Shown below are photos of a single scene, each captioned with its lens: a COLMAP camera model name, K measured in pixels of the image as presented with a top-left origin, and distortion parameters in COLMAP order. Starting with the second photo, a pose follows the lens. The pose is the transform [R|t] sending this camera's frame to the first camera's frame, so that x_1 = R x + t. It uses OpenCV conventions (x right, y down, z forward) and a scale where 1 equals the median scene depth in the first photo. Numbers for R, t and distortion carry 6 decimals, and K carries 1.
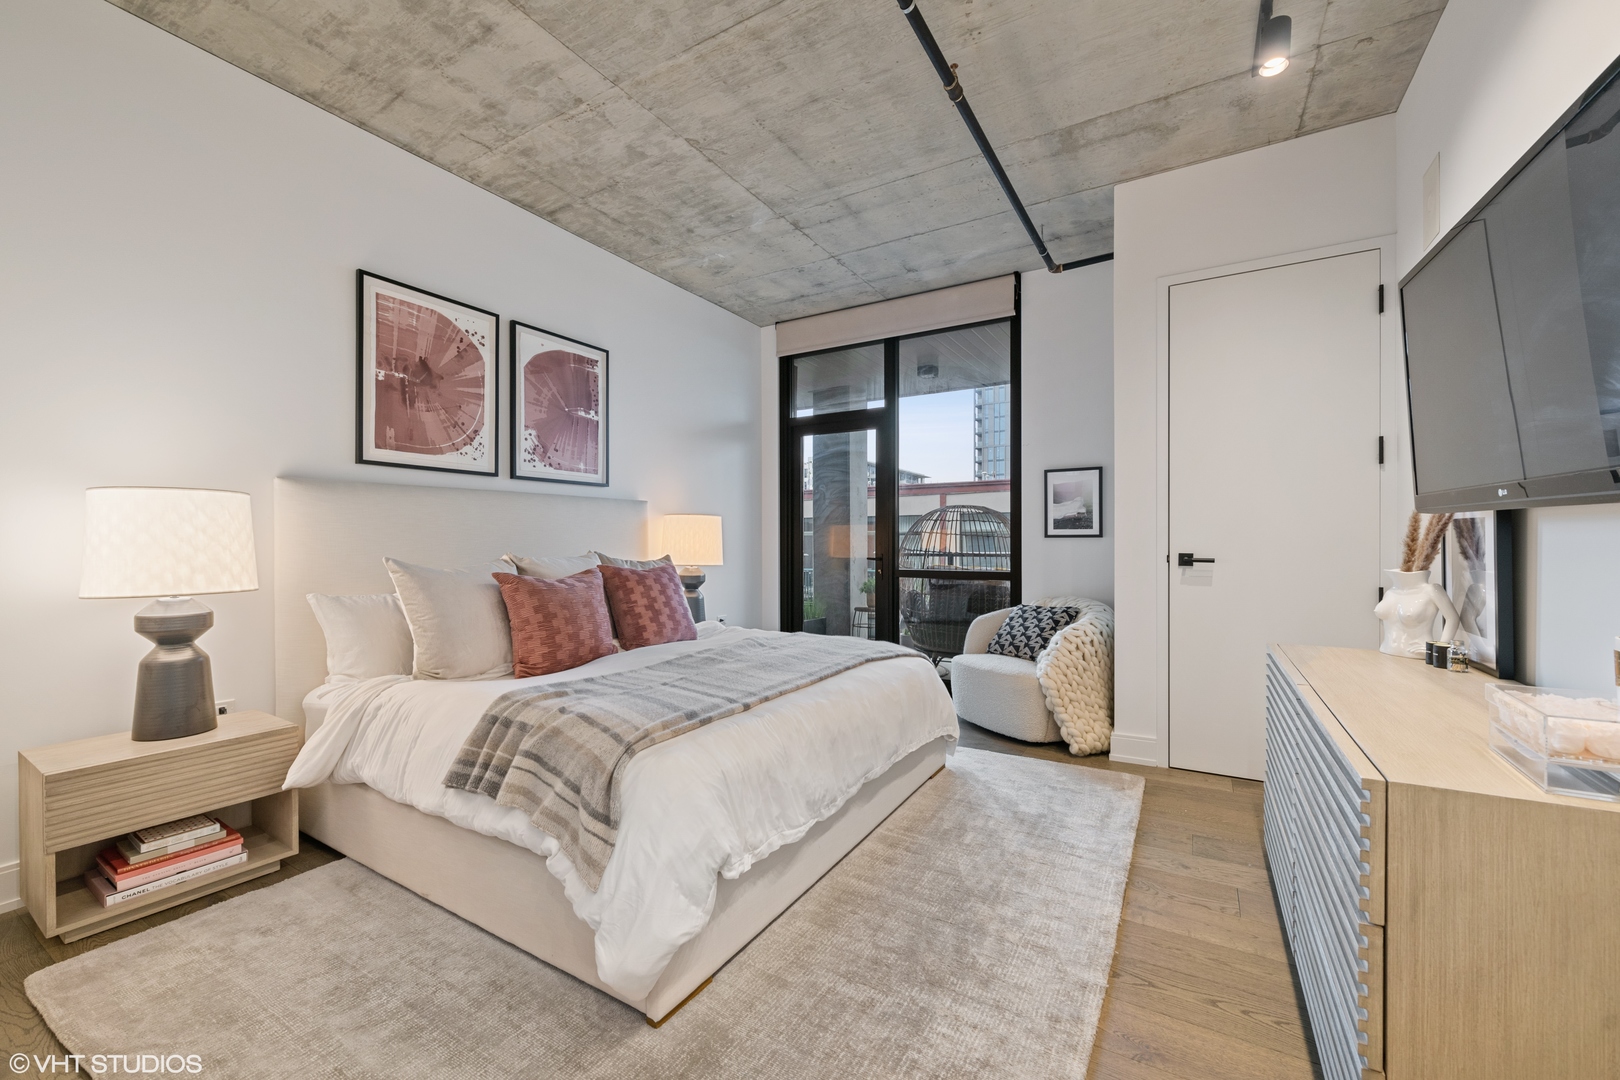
lens RADIAL K [[649.6, 0, 861.2], [0, 649.6, 543.4], [0, 0, 1]] dist [0.013288, -0.001802]
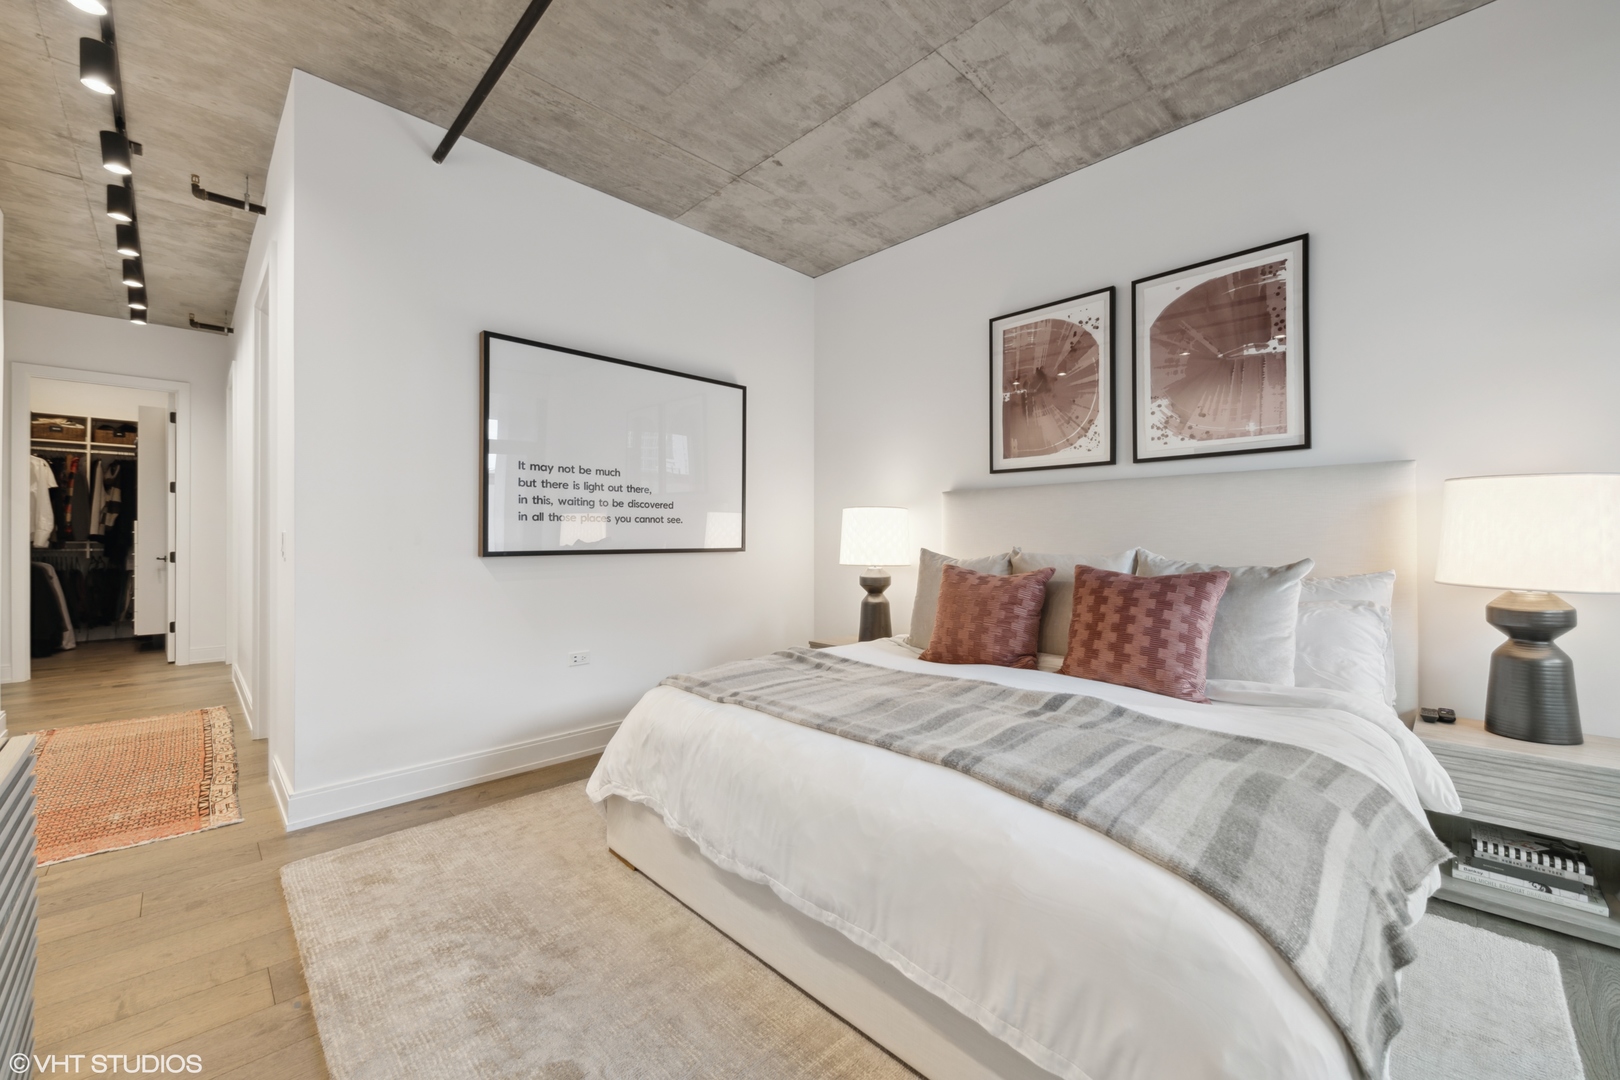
lens RADIAL K [[649.6, 0, 782.2], [0, 649.6, 533.5], [0, 0, 1]] dist [0.013288, -0.001802]
pose [[-0.330157, 0.001563, -0.943925, 0.469939], [0.005344, 0.999986, -0.000213, -0.007599], [0.943911, -0.005114, -0.330160, 0.887901]]
